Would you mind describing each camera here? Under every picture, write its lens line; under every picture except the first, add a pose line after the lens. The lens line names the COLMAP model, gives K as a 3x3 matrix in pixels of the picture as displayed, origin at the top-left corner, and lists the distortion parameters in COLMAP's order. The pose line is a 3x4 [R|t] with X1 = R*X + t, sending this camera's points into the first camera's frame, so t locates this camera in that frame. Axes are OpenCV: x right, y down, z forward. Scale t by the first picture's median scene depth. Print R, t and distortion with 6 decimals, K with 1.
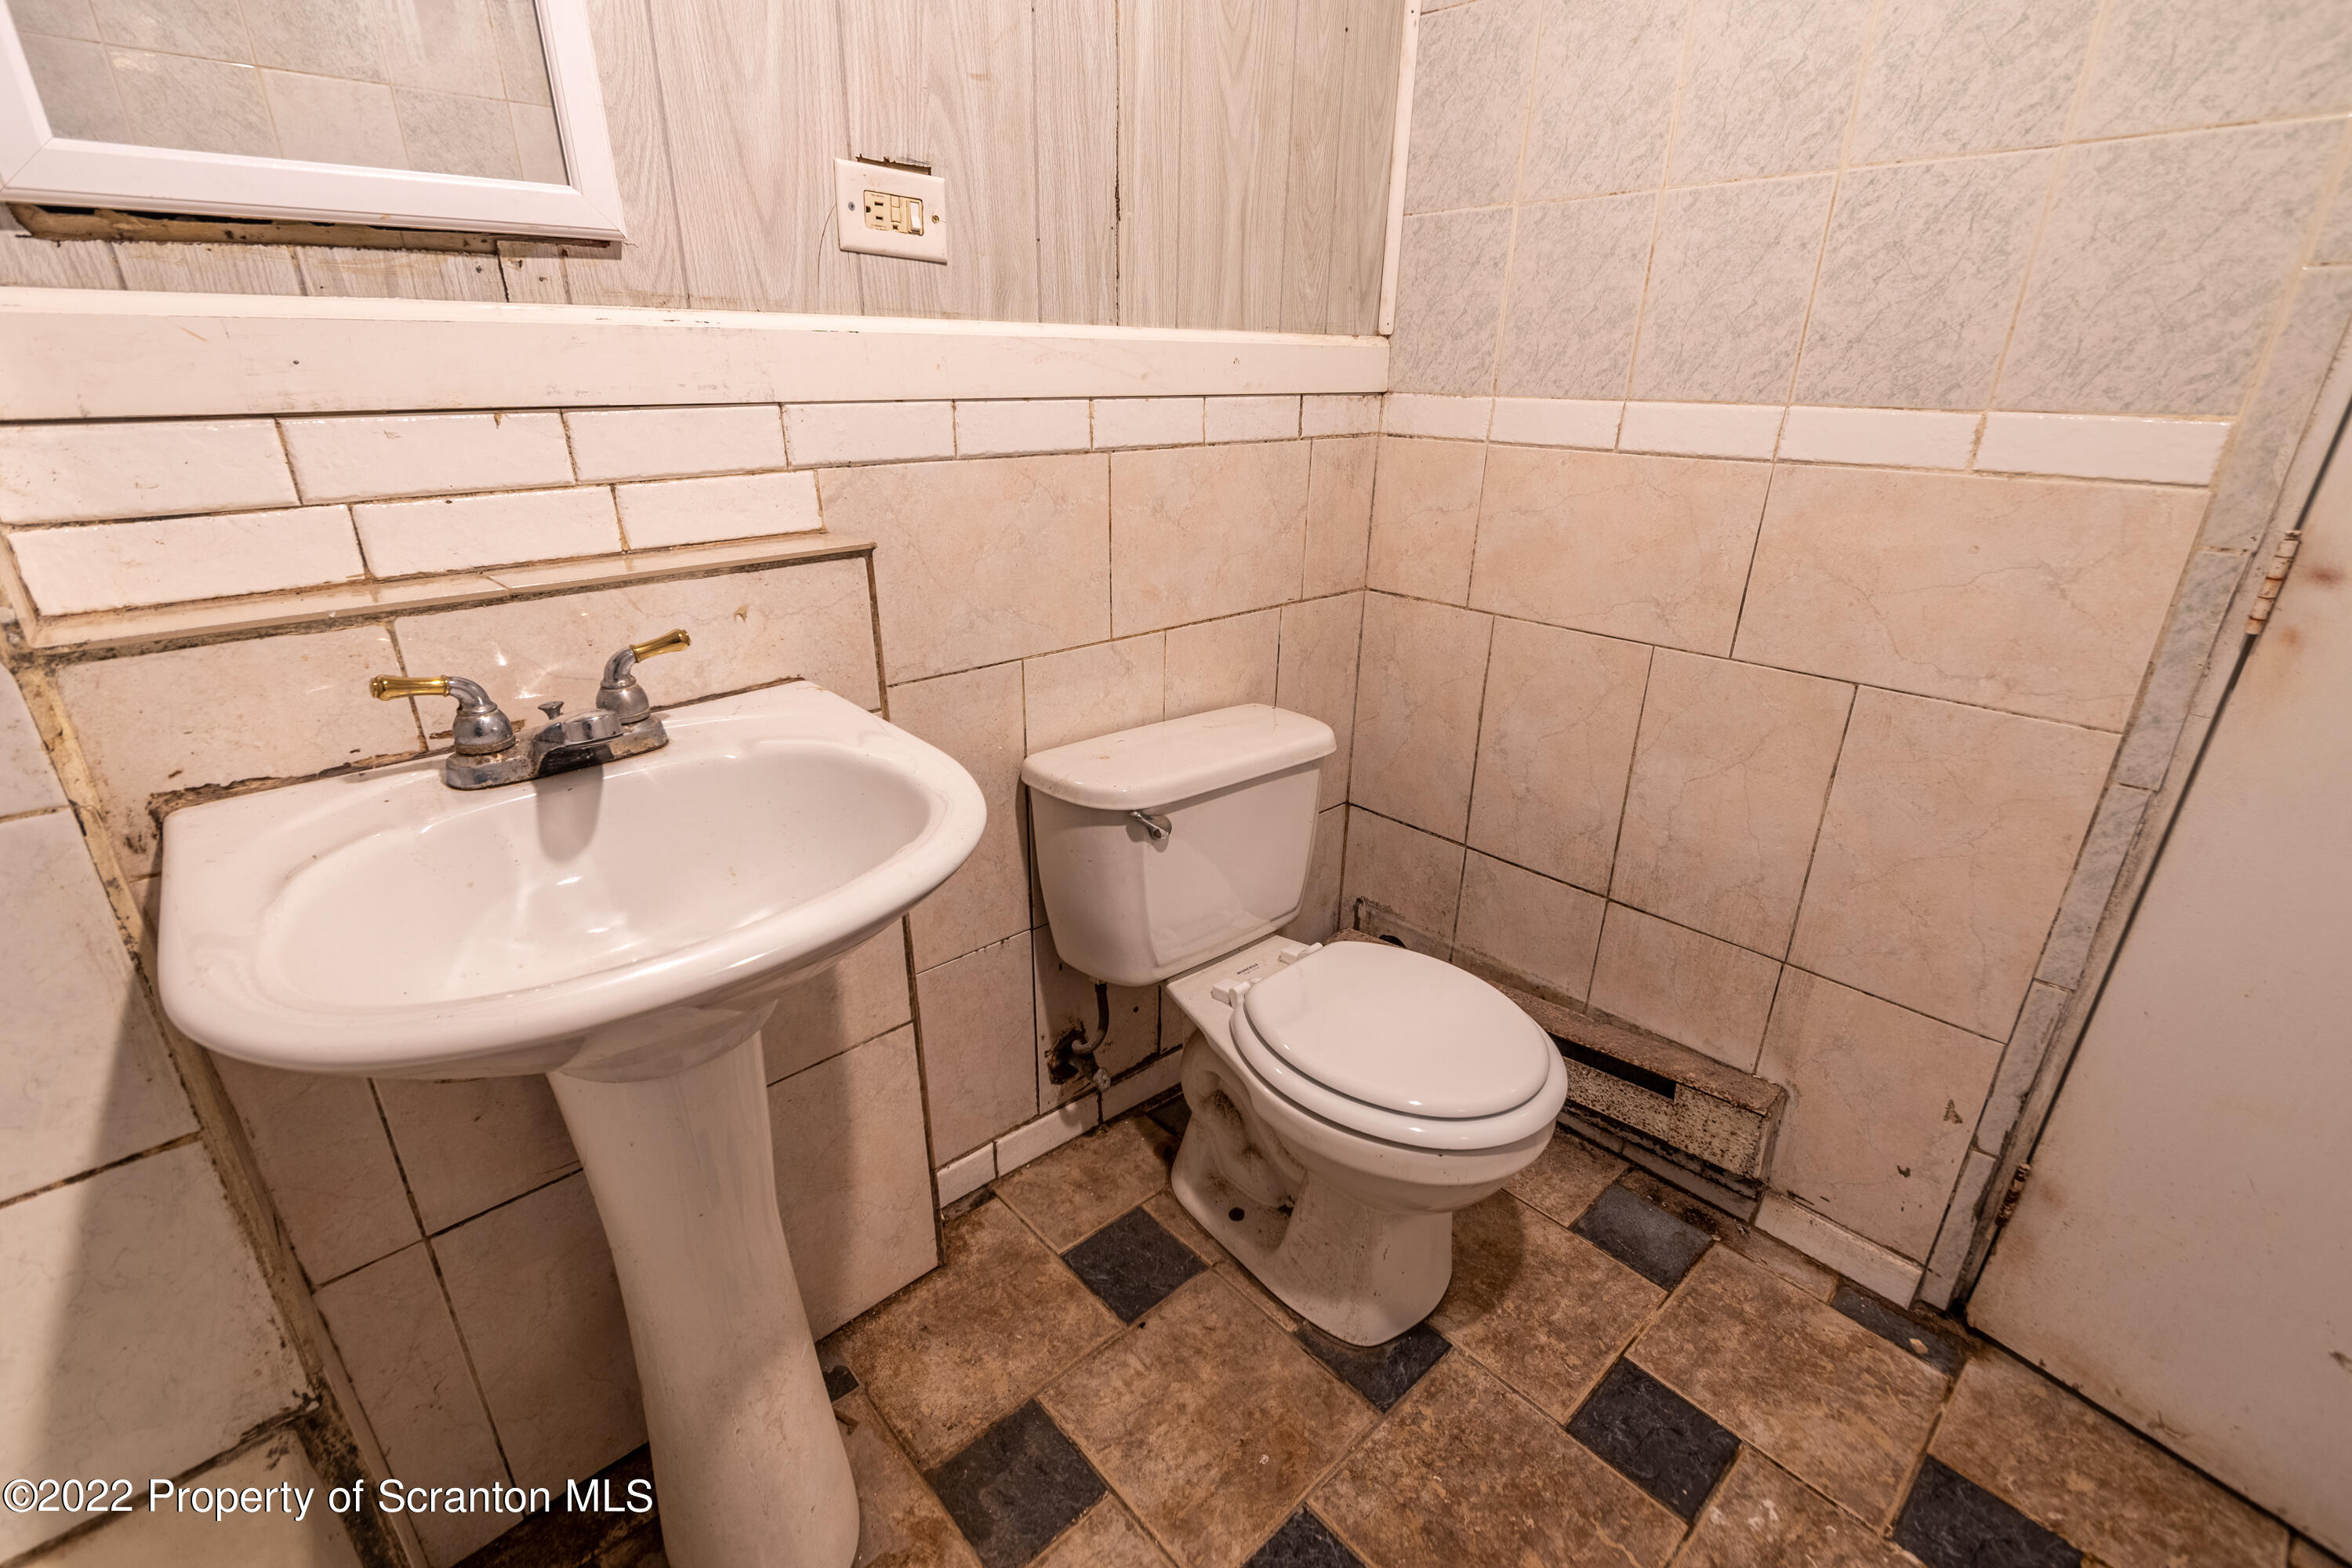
lens RADIAL K [[1027.2, 0, 1176.0], [0, 1027.2, 784.0], [0, 0, 1]] dist [0.006093, -0.003556]
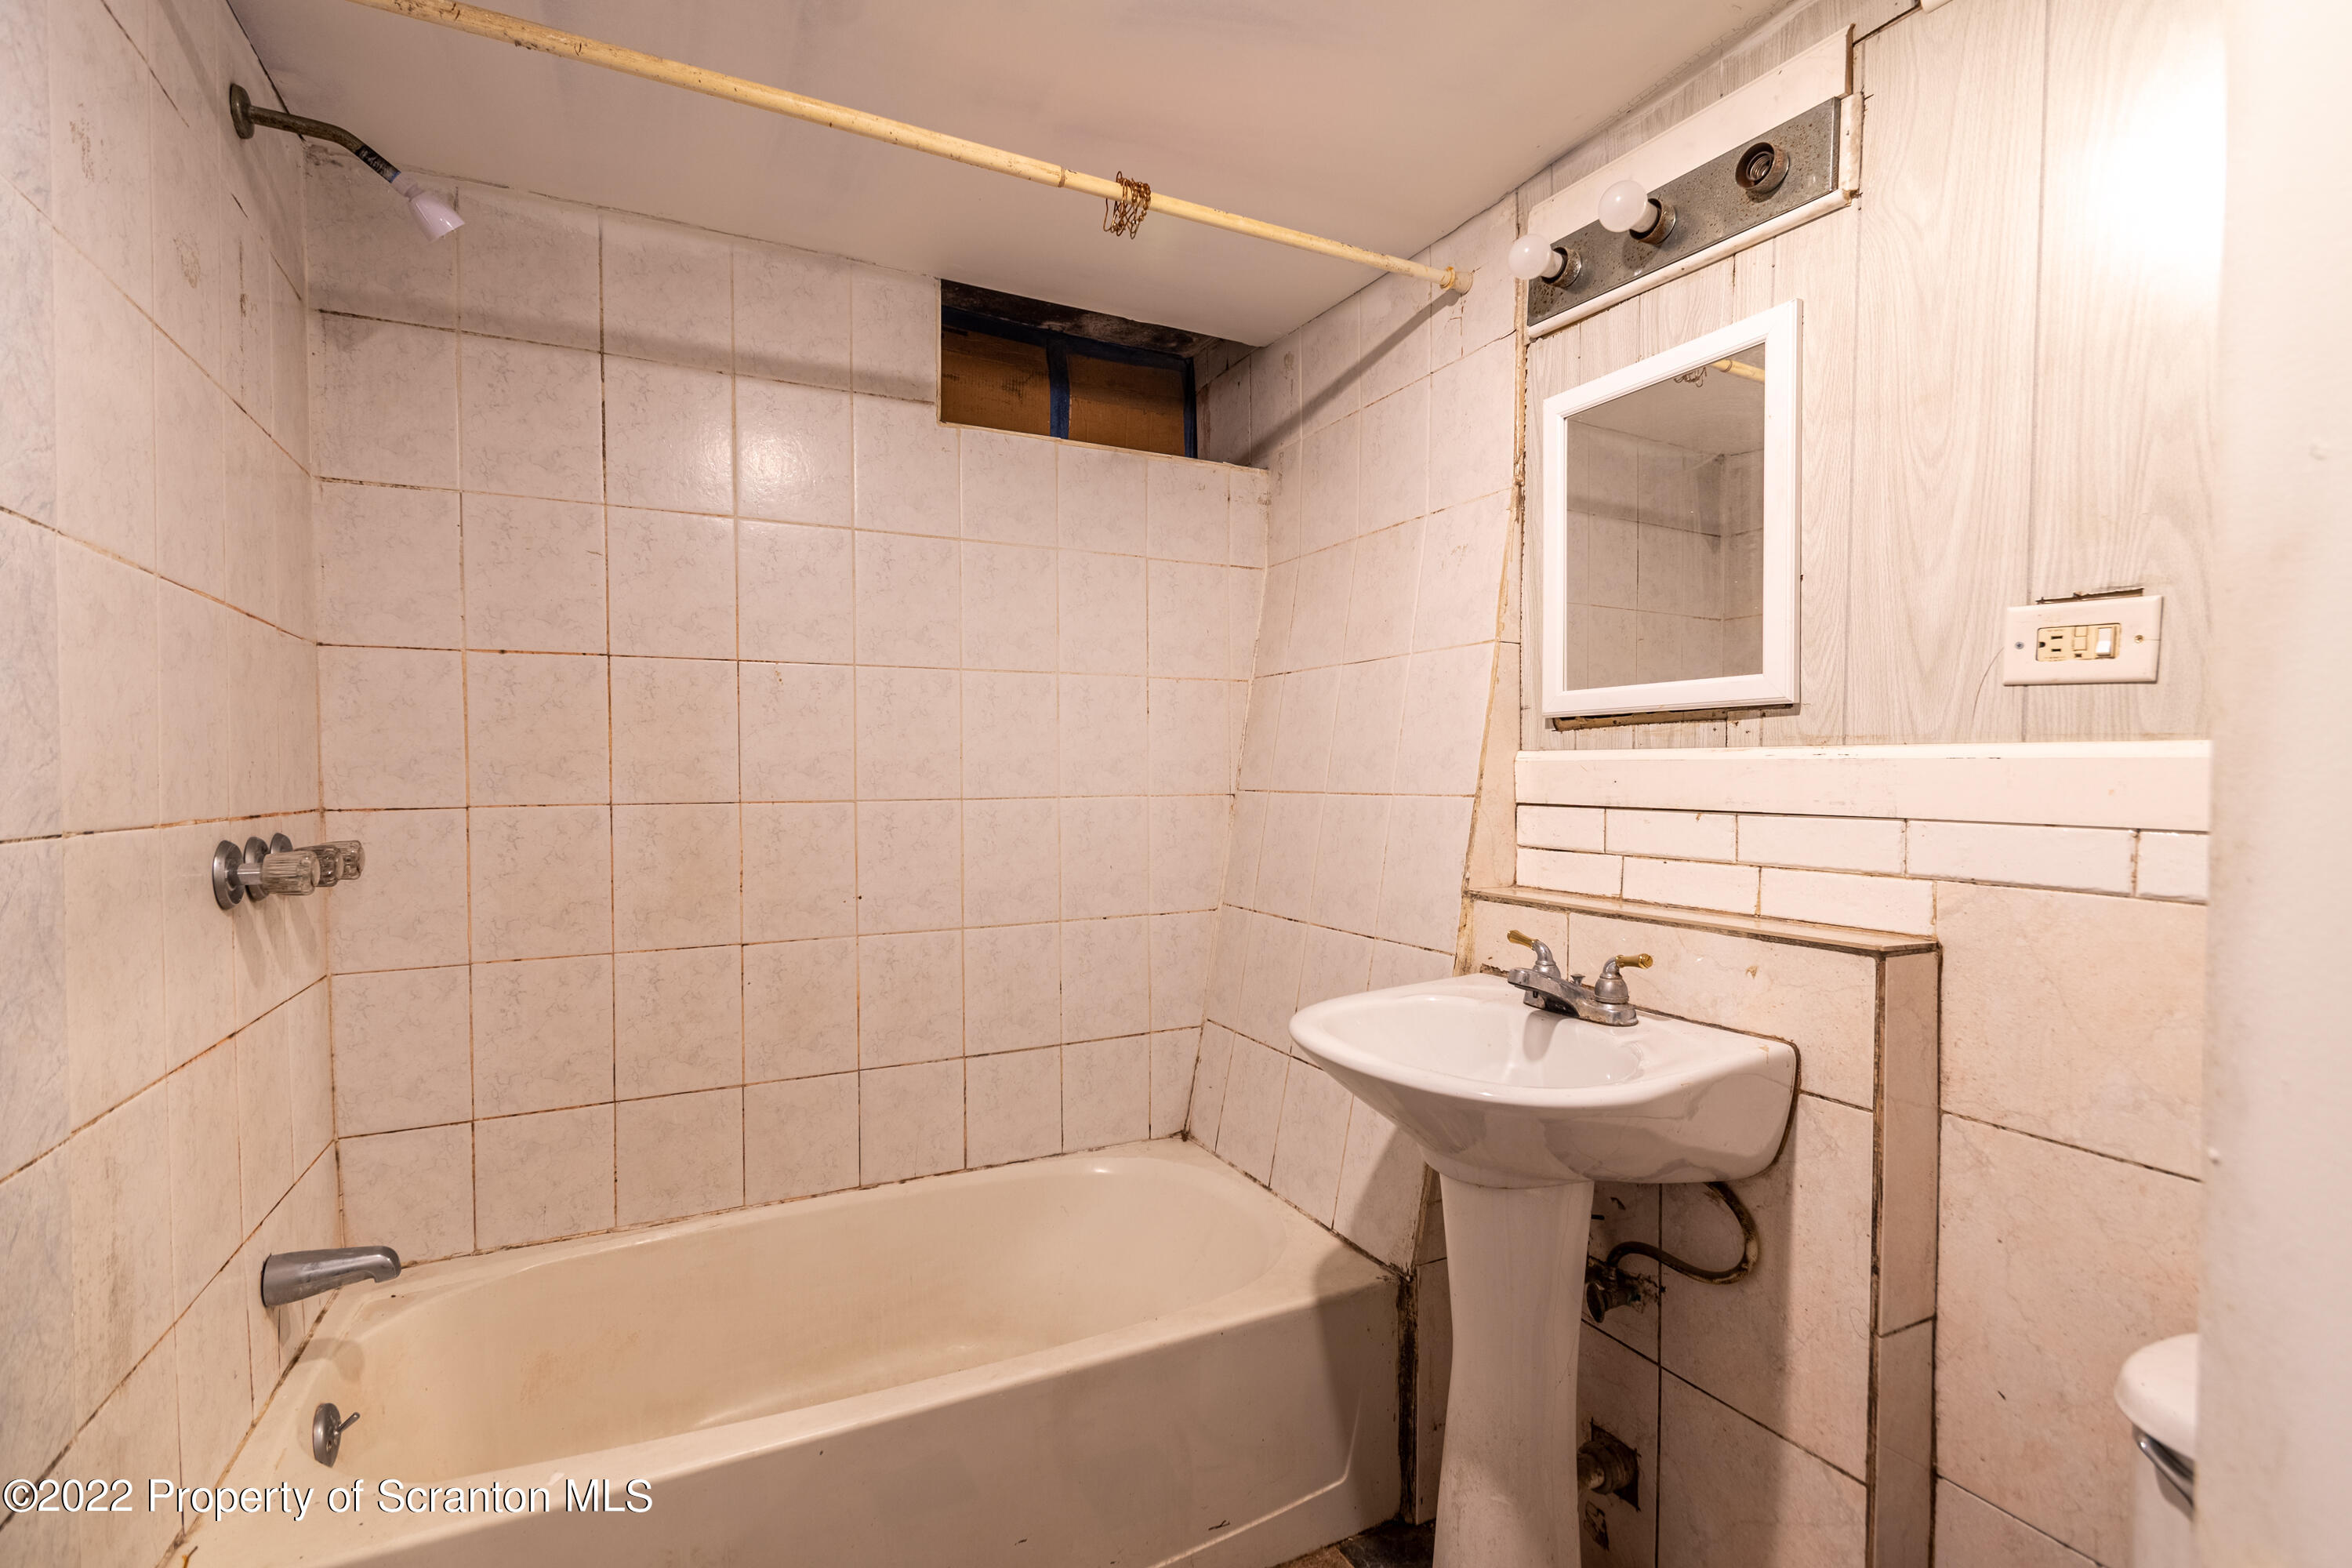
lens RADIAL K [[1027.2, 0, 1176.0], [0, 1027.2, 784.0], [0, 0, 1]] dist [0.006093, -0.003556]
pose [[-0.258927, 0.002262, -0.965894, 0.935331], [-0.379659, 0.919270, 0.103927, -0.234290], [0.888153, 0.393620, -0.237165, 0.580502]]
